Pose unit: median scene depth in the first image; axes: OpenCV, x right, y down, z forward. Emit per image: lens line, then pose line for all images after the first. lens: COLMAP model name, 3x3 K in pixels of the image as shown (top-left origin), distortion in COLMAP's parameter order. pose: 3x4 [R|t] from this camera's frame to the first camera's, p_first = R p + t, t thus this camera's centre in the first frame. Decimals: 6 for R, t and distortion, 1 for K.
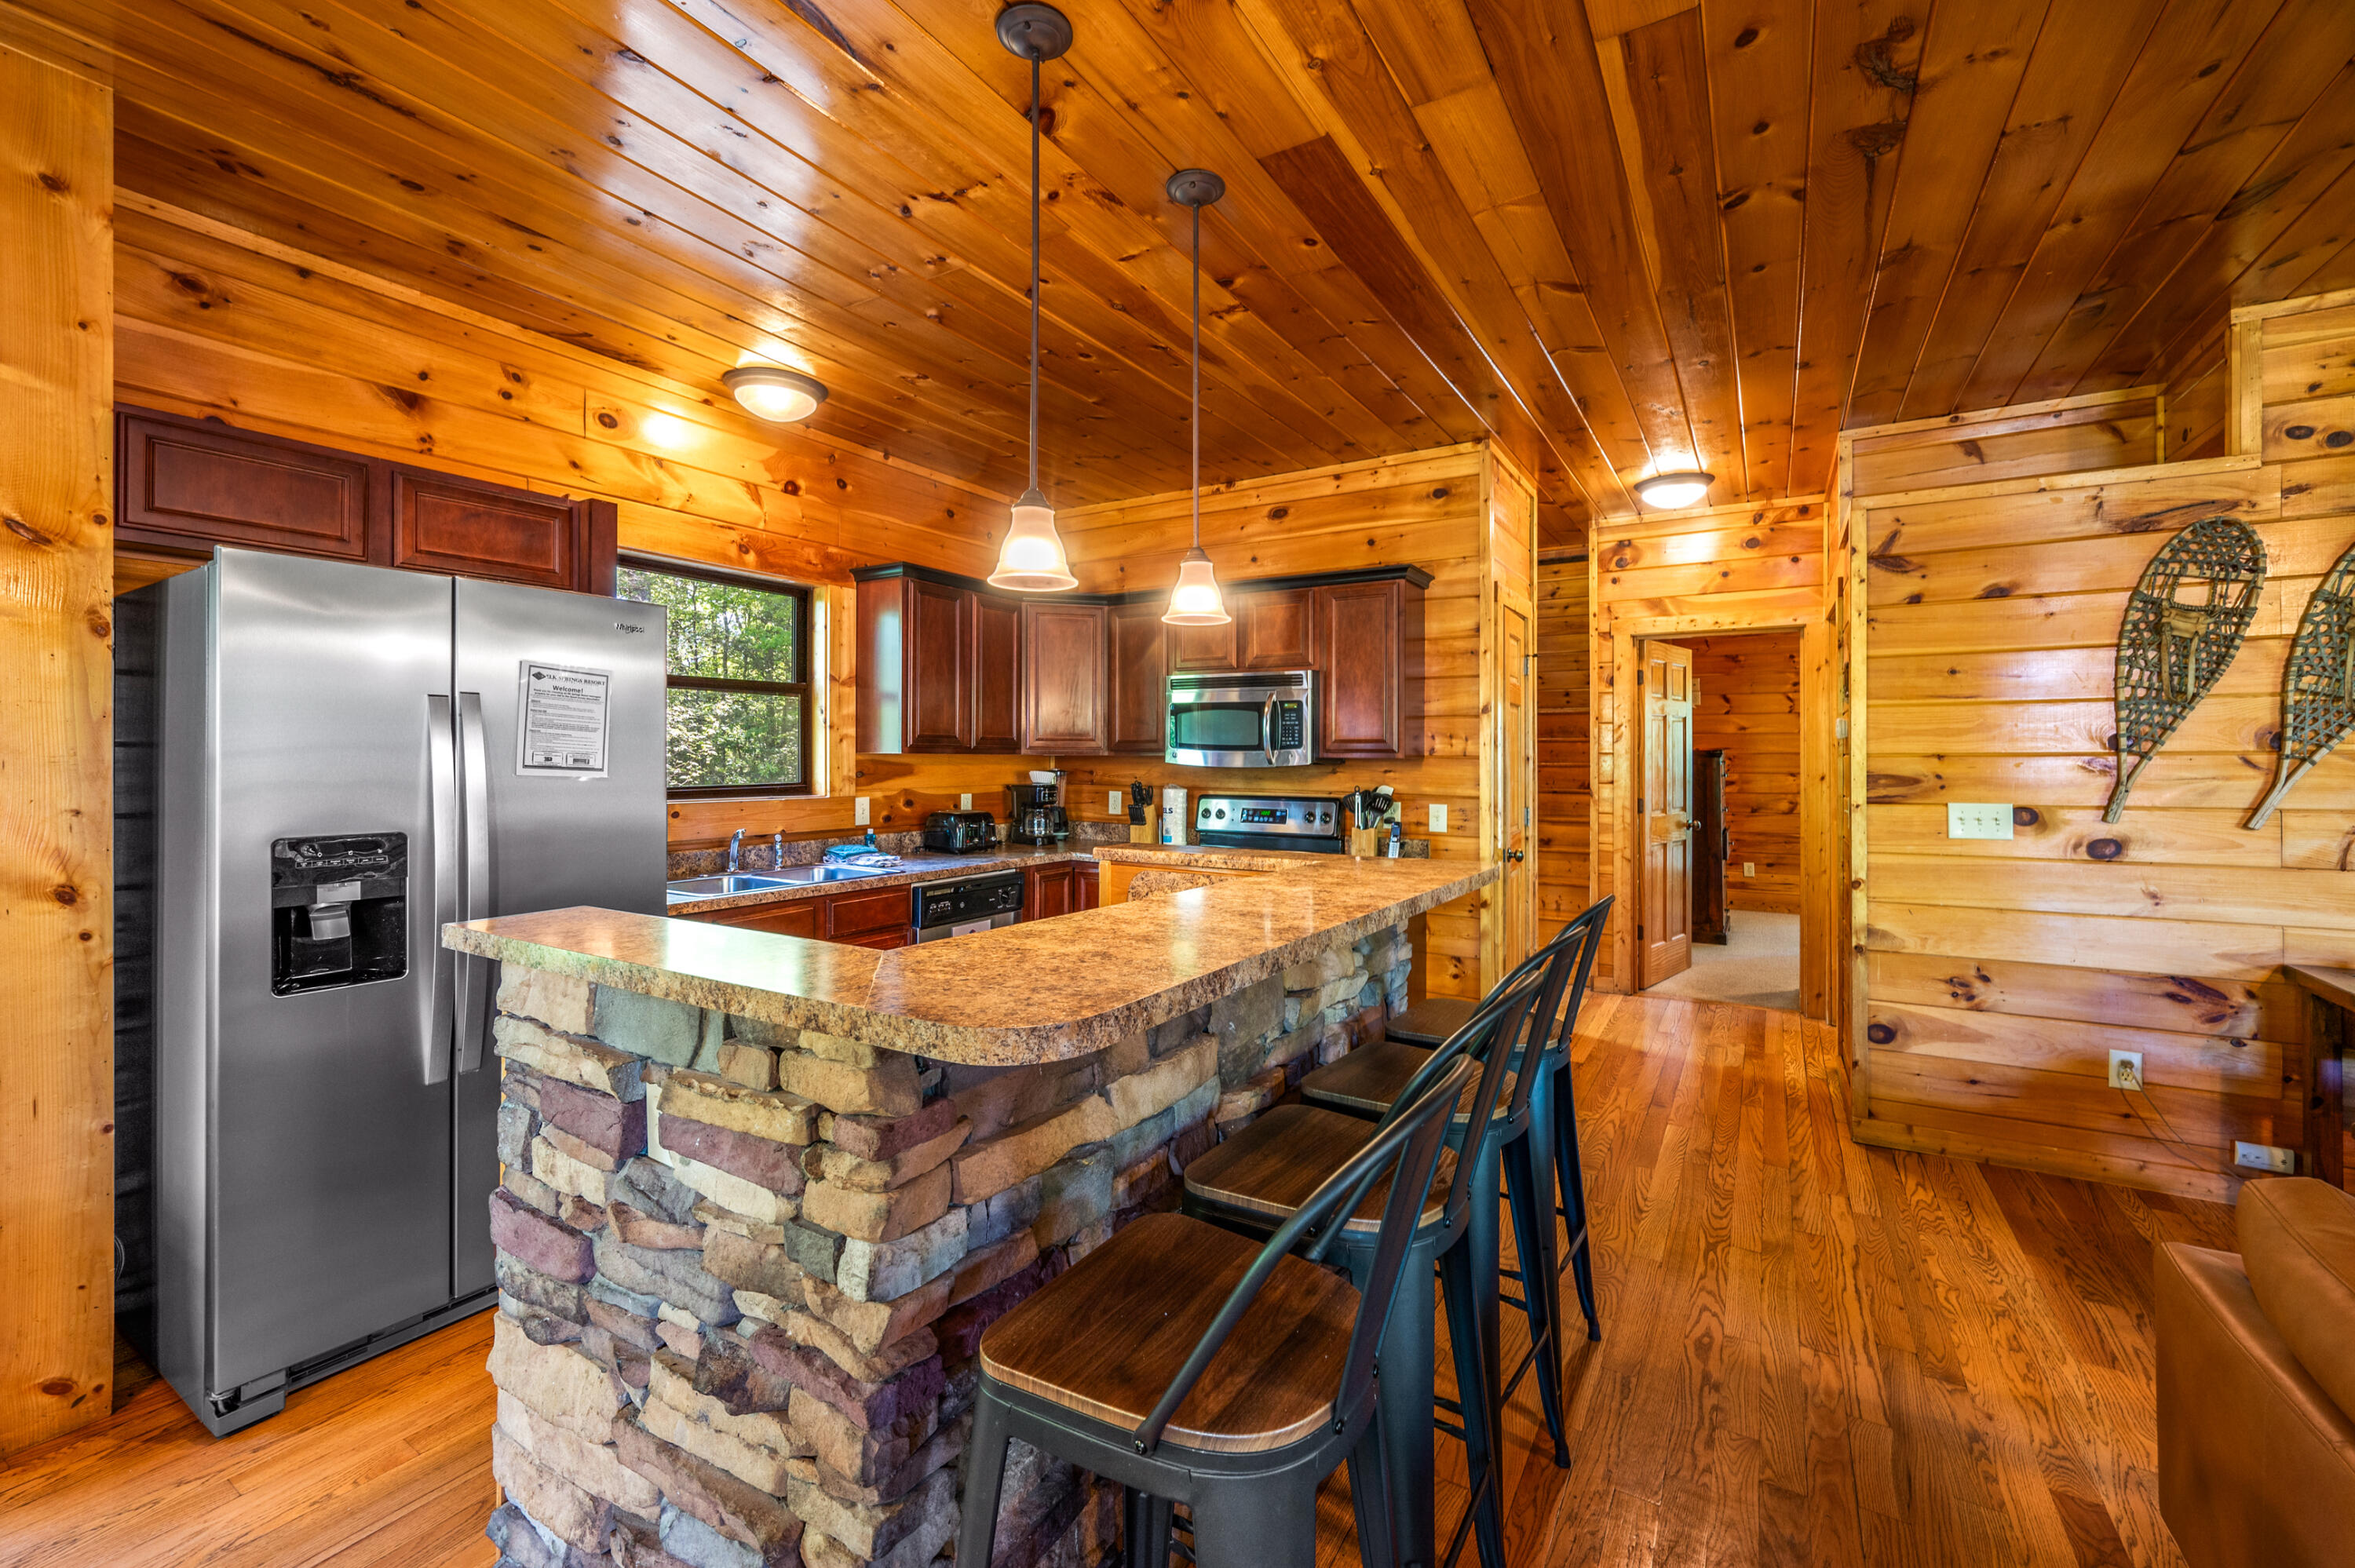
lens RADIAL K [[960.2, 0, 1178.8], [0, 960.2, 756.9], [0, 0, 1]] dist [0.000414, 0.000059]
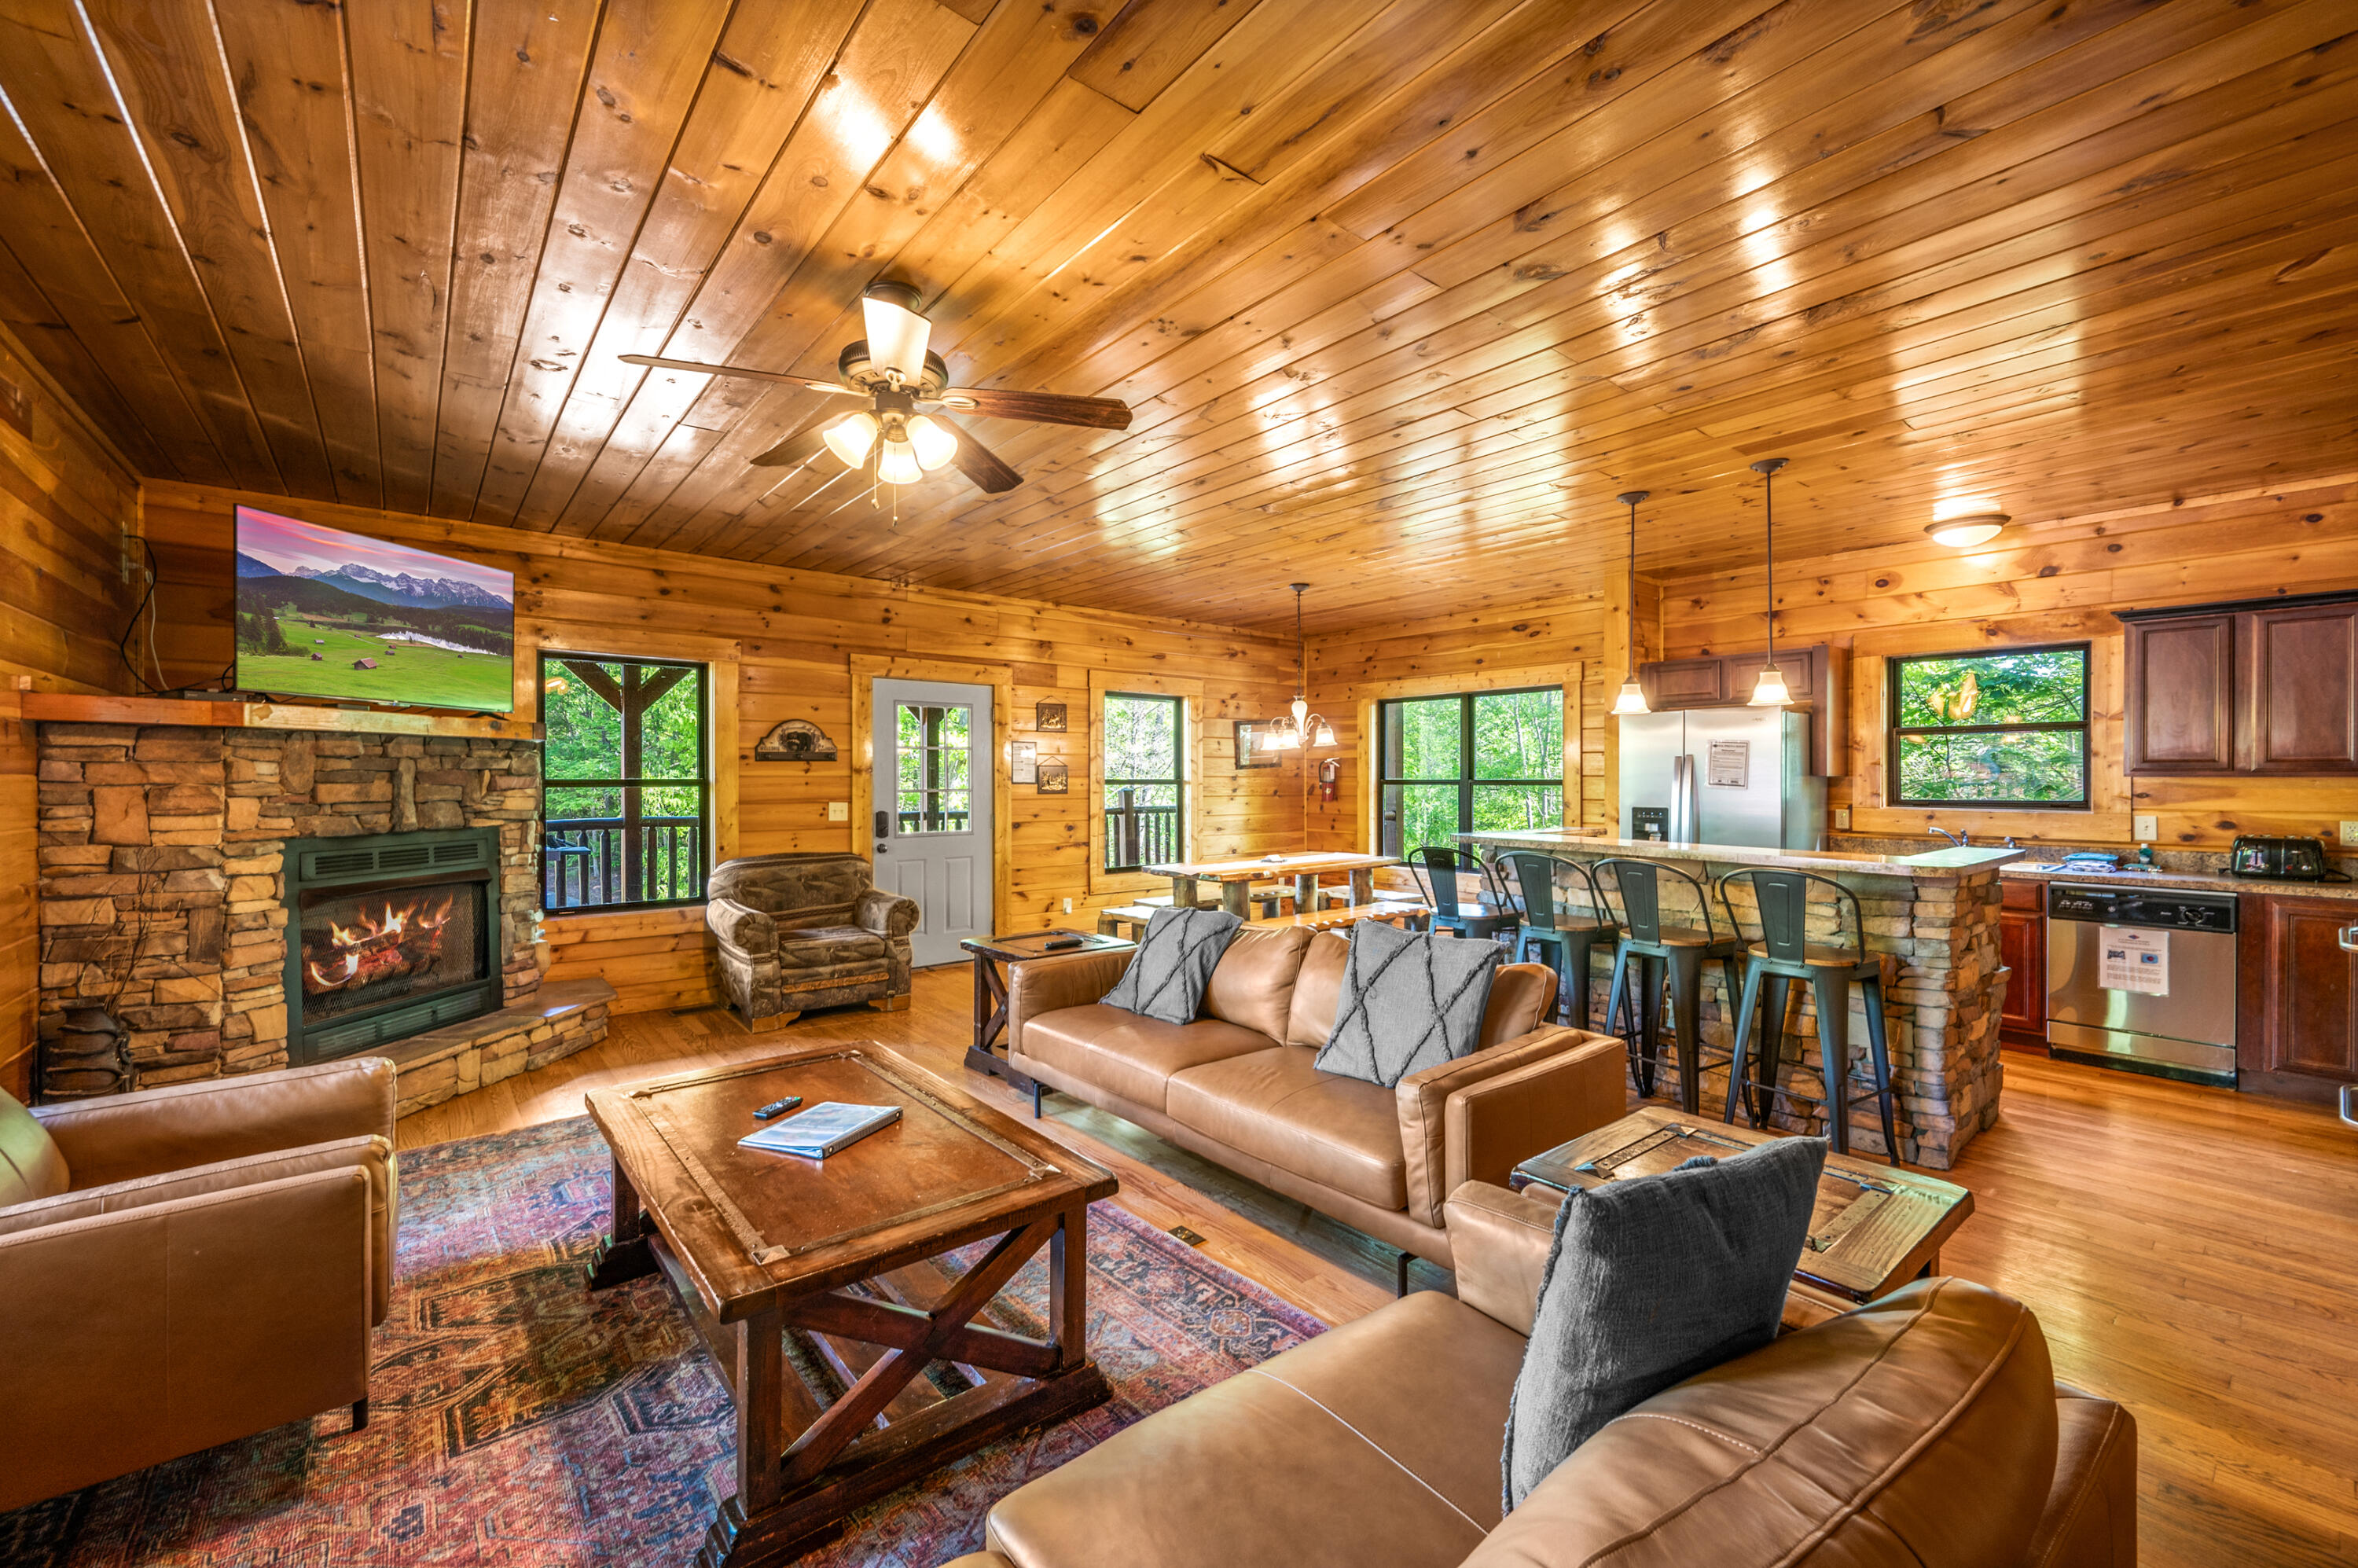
lens RADIAL K [[950.5, 0, 1196.0], [0, 950.5, 789.8], [0, 0, 1]] dist [0.002185, -0.000090]
pose [[-0.317667, 0.012520, -0.948120, 1.354652], [0.001550, 0.999918, 0.012685, -0.005444], [0.948201, 0.002560, -0.317660, 0.368775]]
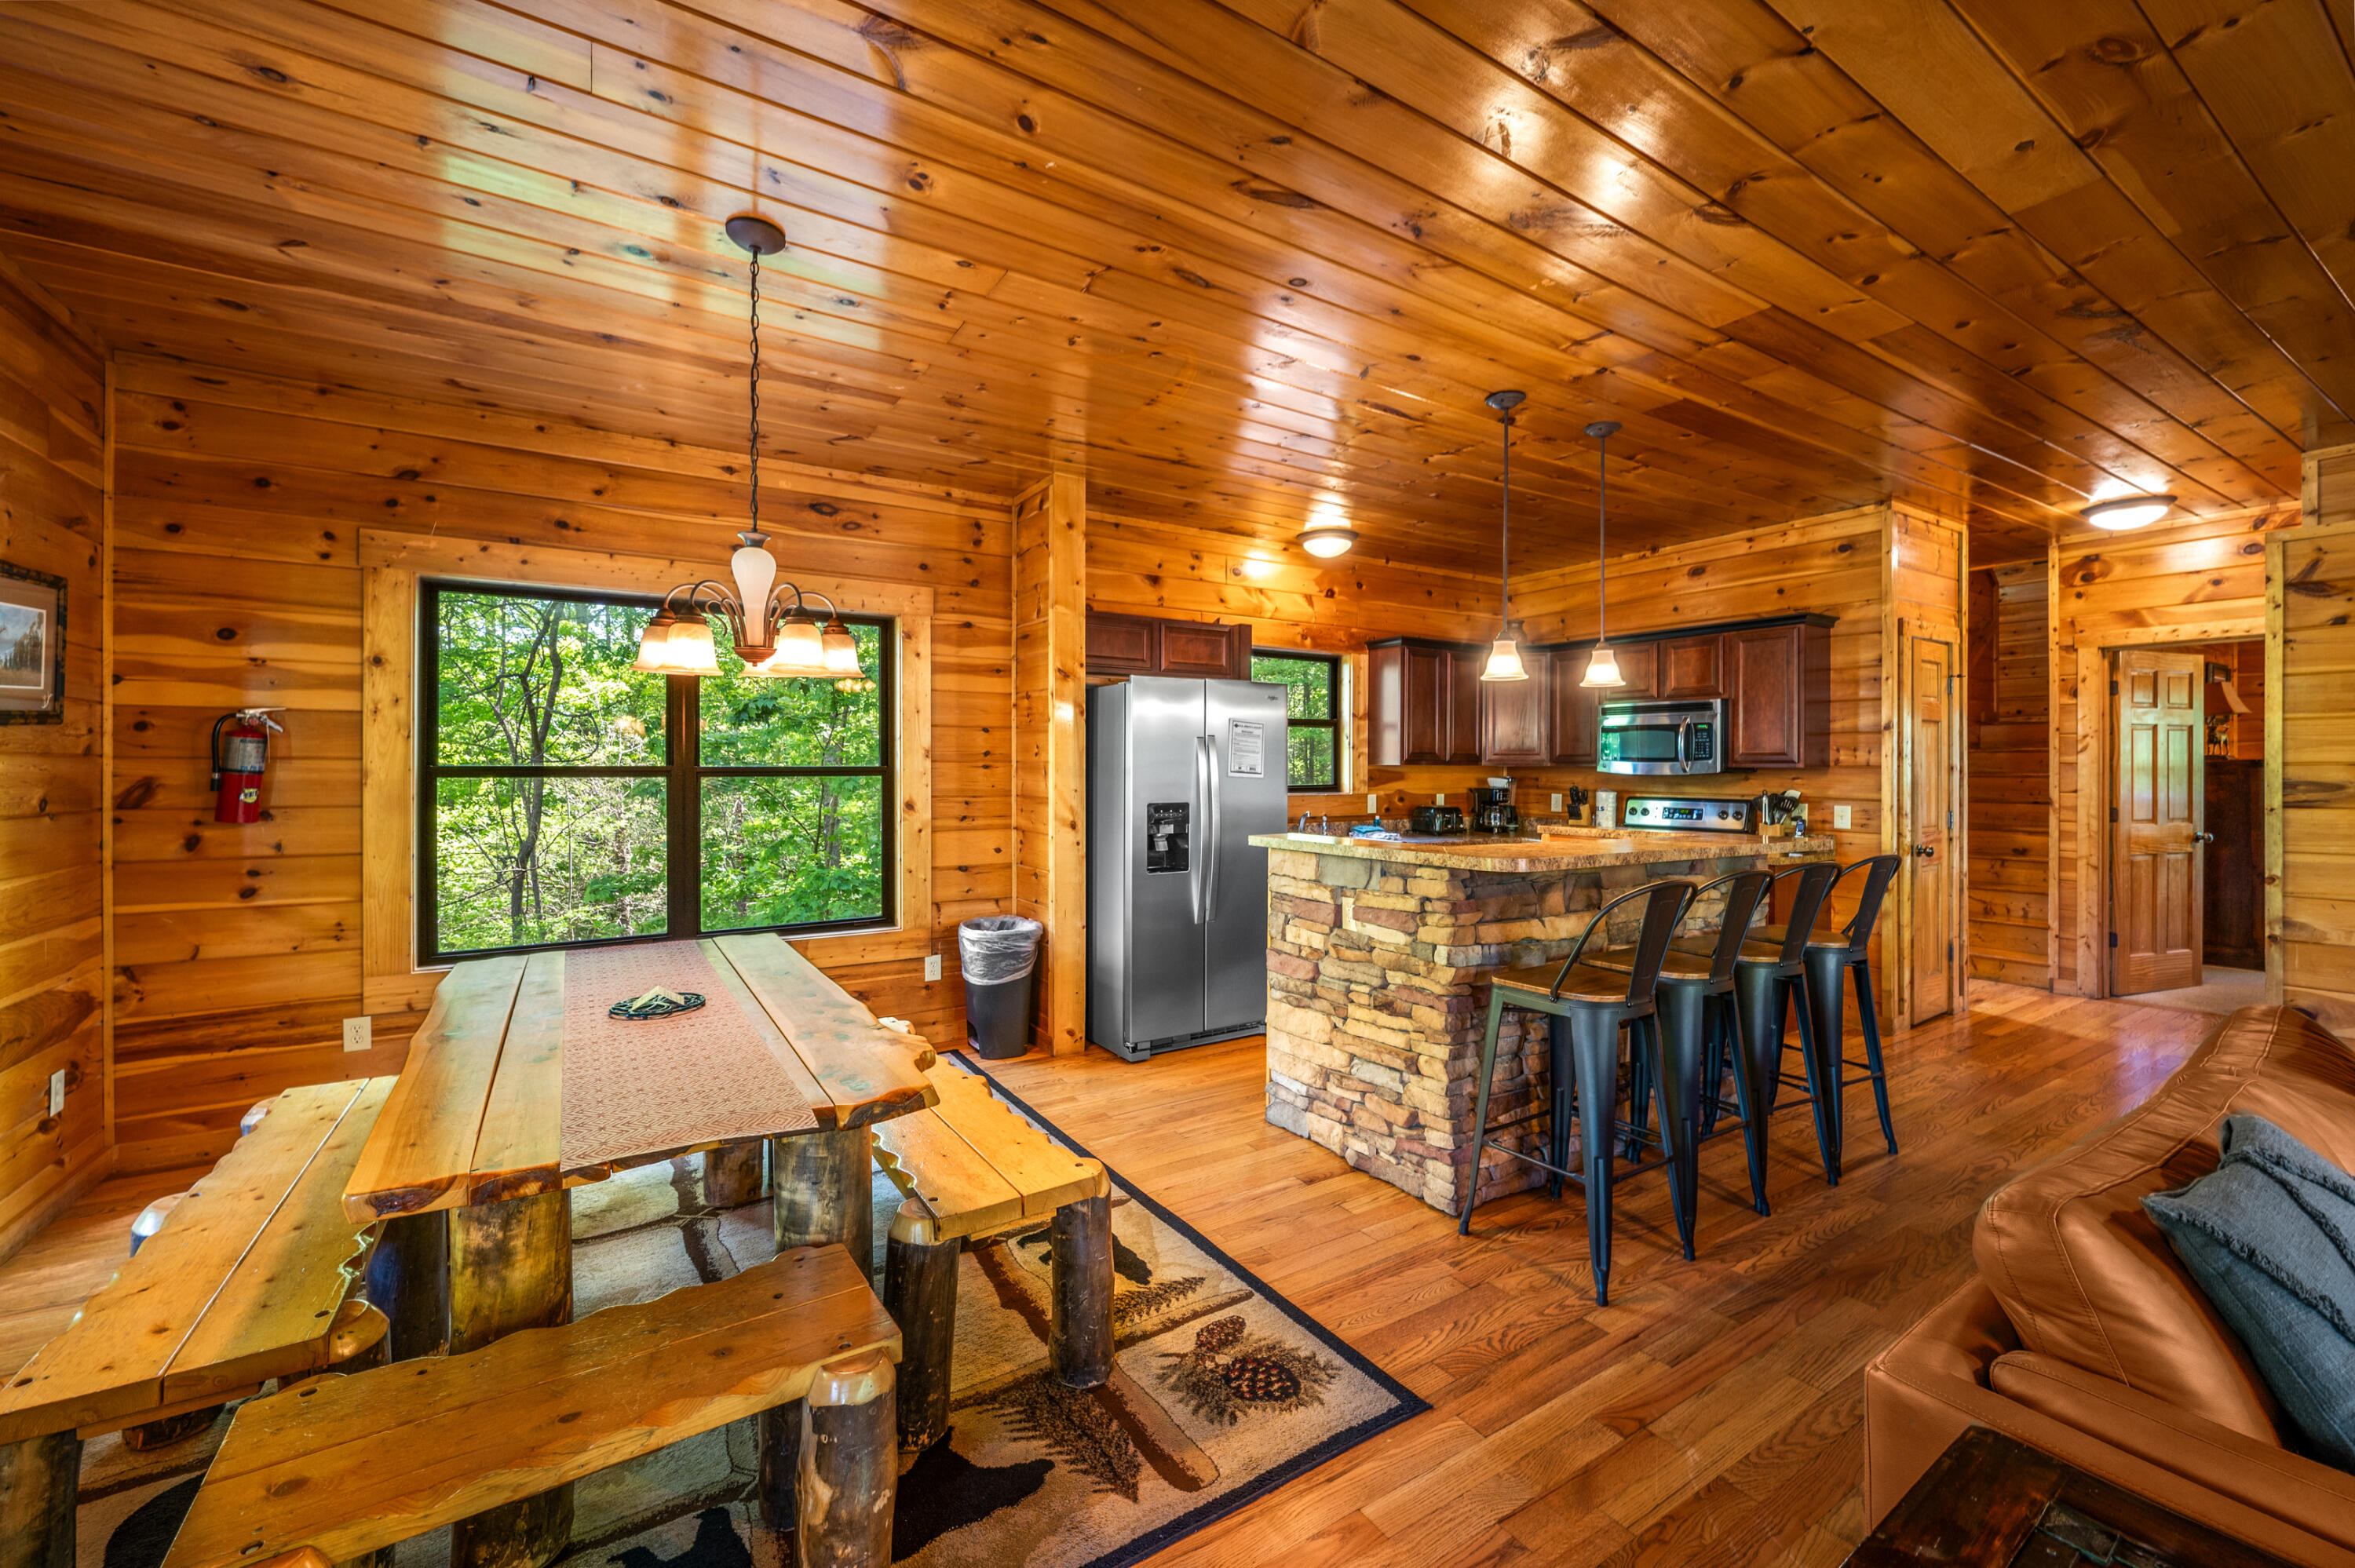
lens RADIAL K [[928.0, 0, 1180.4], [0, 928.0, 772.5], [0, 0, 1]] dist [-0.001299, -0.000568]
pose [[0.896444, 0.000730, -0.443156, 0.049938], [0.000962, 0.999993, 0.003593, 0.003305], [0.443155, -0.003647, 0.896437, -0.516511]]
